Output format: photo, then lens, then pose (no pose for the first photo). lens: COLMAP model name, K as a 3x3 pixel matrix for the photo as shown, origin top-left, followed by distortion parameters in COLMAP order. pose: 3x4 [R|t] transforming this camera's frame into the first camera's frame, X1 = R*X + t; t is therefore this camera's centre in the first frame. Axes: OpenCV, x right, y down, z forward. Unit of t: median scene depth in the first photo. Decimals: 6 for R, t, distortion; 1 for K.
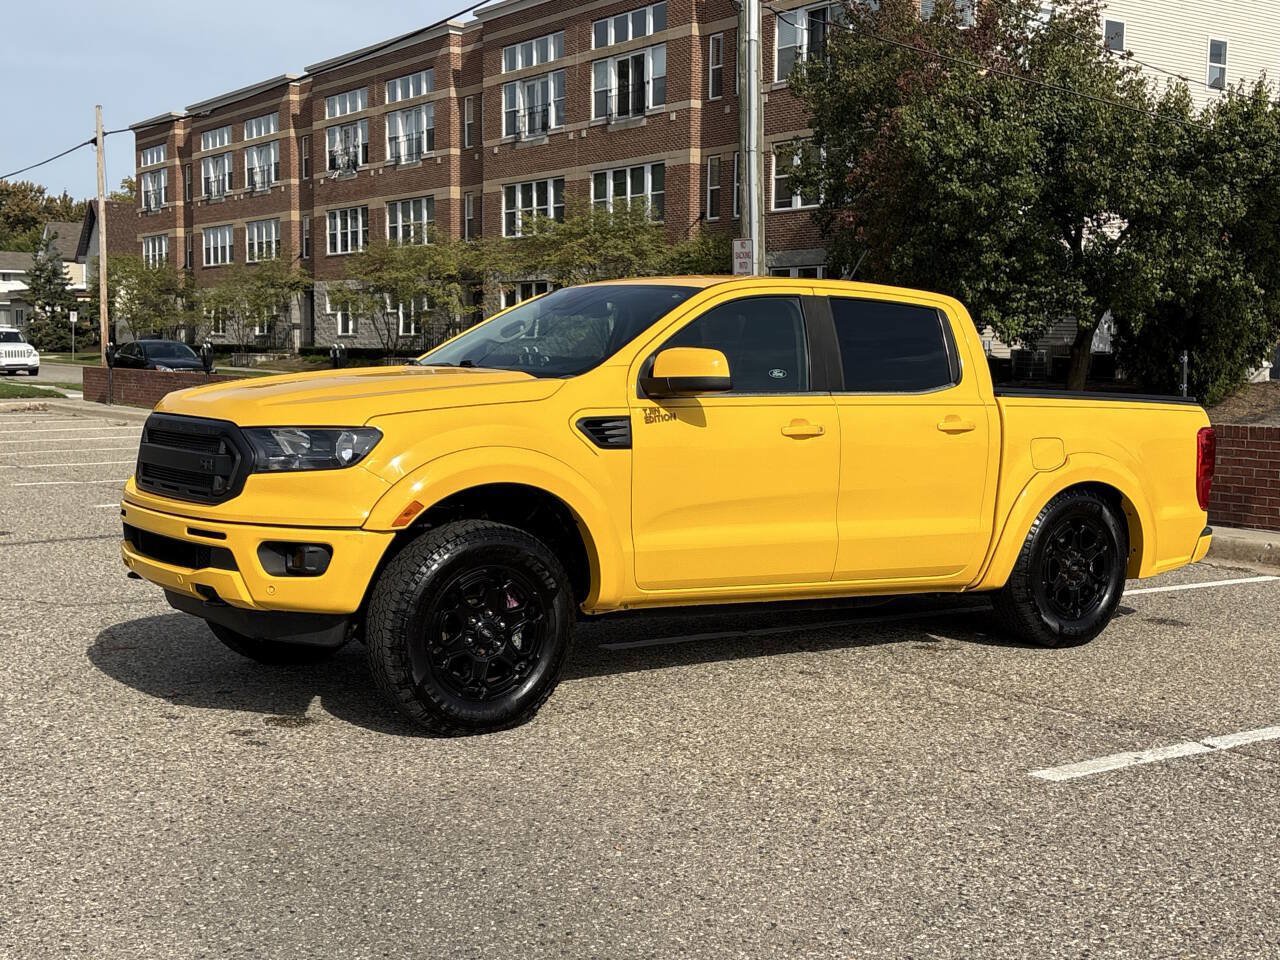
lens RADIAL K [[1604.2, 0, 640.0], [0, 1604.2, 480.0], [0, 0, 1]] dist [0.195221, -0.683285]
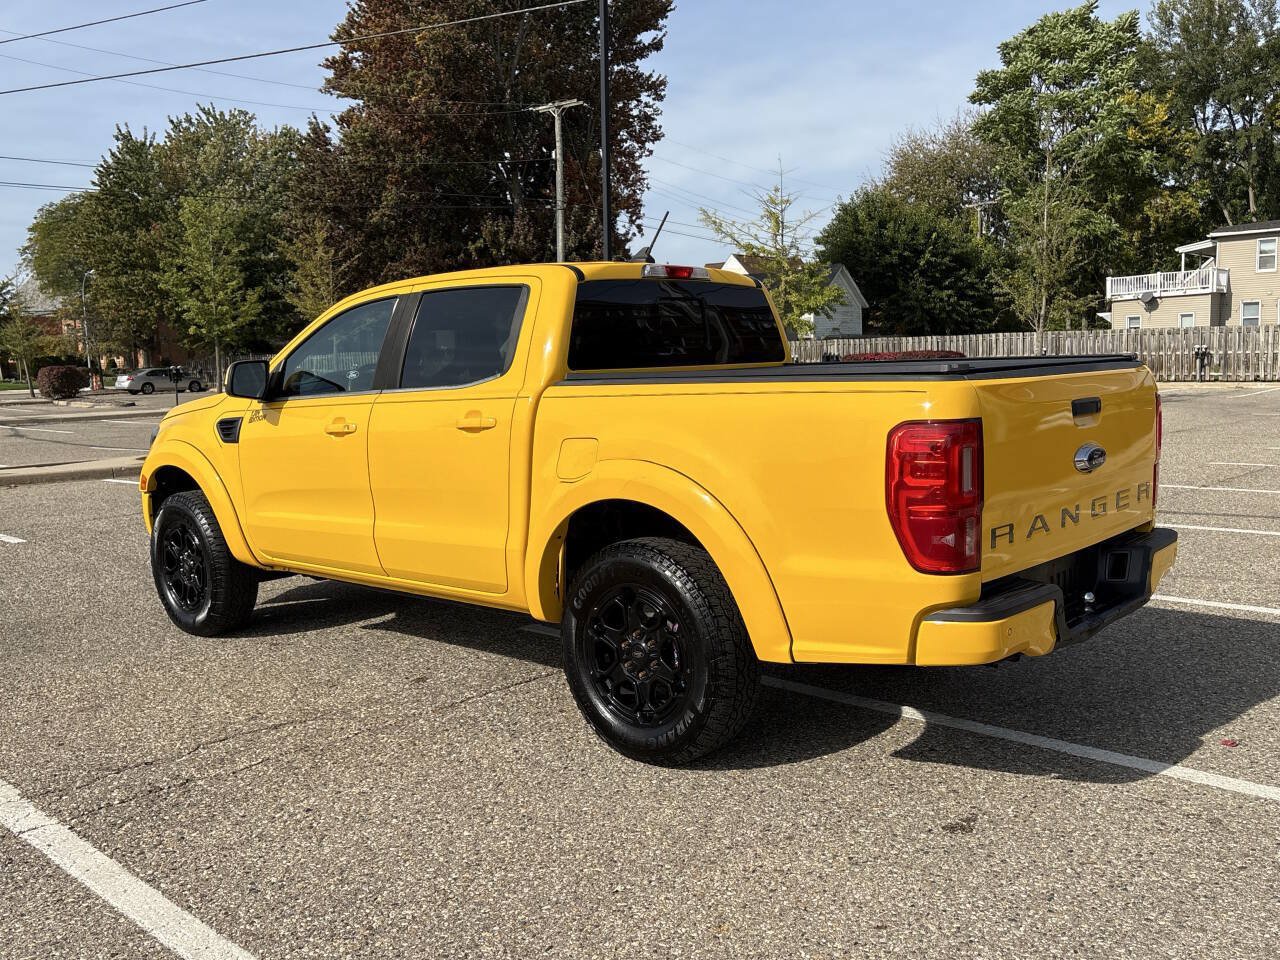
lens RADIAL K [[1255.4, 0, 639.1], [0, 1255.4, 527.9], [0, 0, 1]] dist [-0.410150, 0.500406]
pose [[0.211803, 0.098177, -0.972369, 0.113476], [-0.017370, 0.995162, 0.096695, -0.005654], [0.977158, -0.003590, 0.212483, 0.123679]]
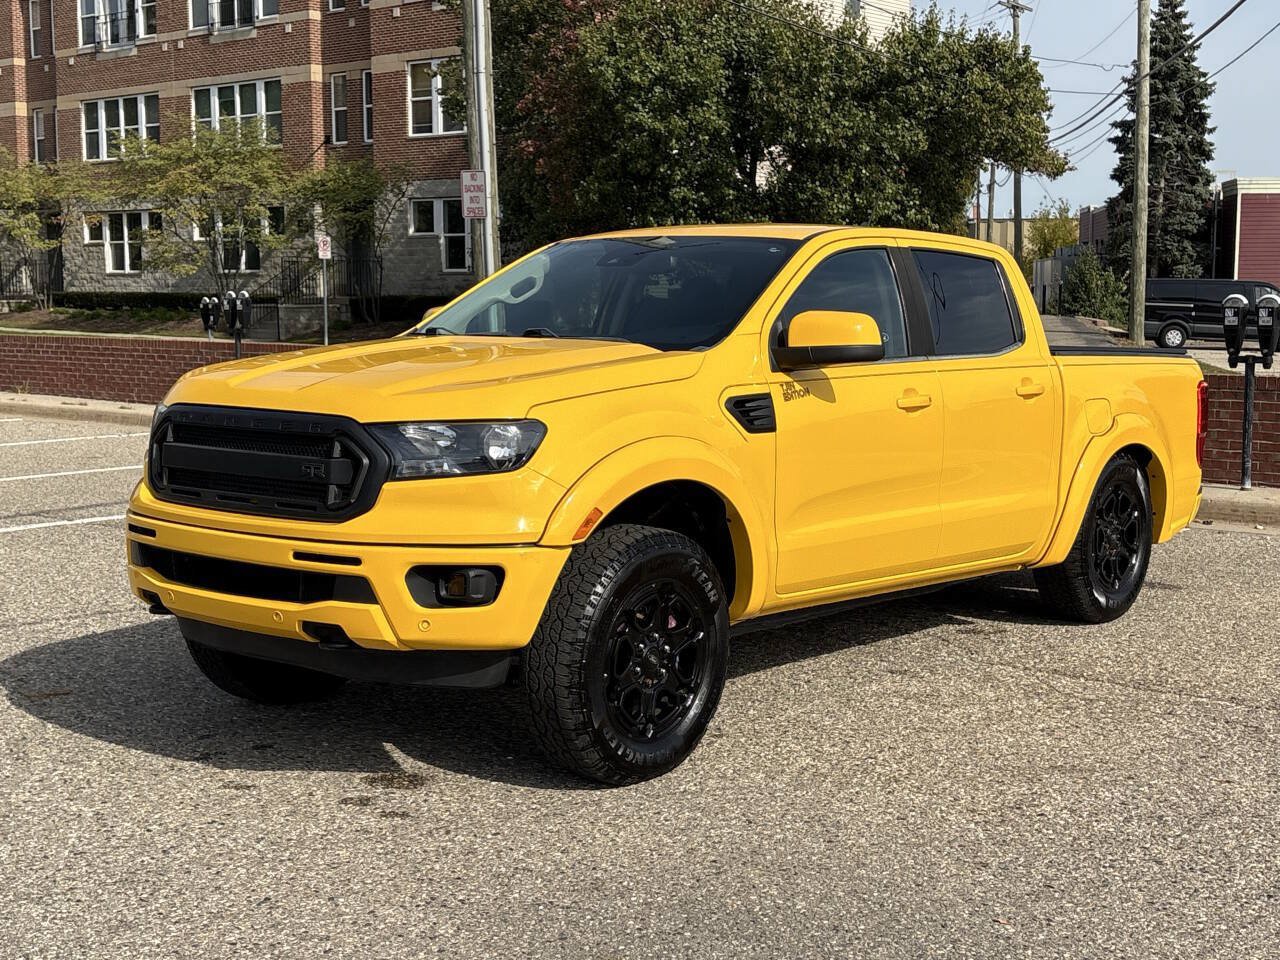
lens RADIAL K [[1702.1, 0, 647.7], [0, 1702.1, 482.6], [0, 0, 1]] dist [0.171746, -0.556045]
pose [[0.967598, -0.039194, 0.249435, -0.033357], [0.030558, 0.998795, 0.038403, -0.003263], [-0.250639, -0.029536, 0.967630, 0.015422]]
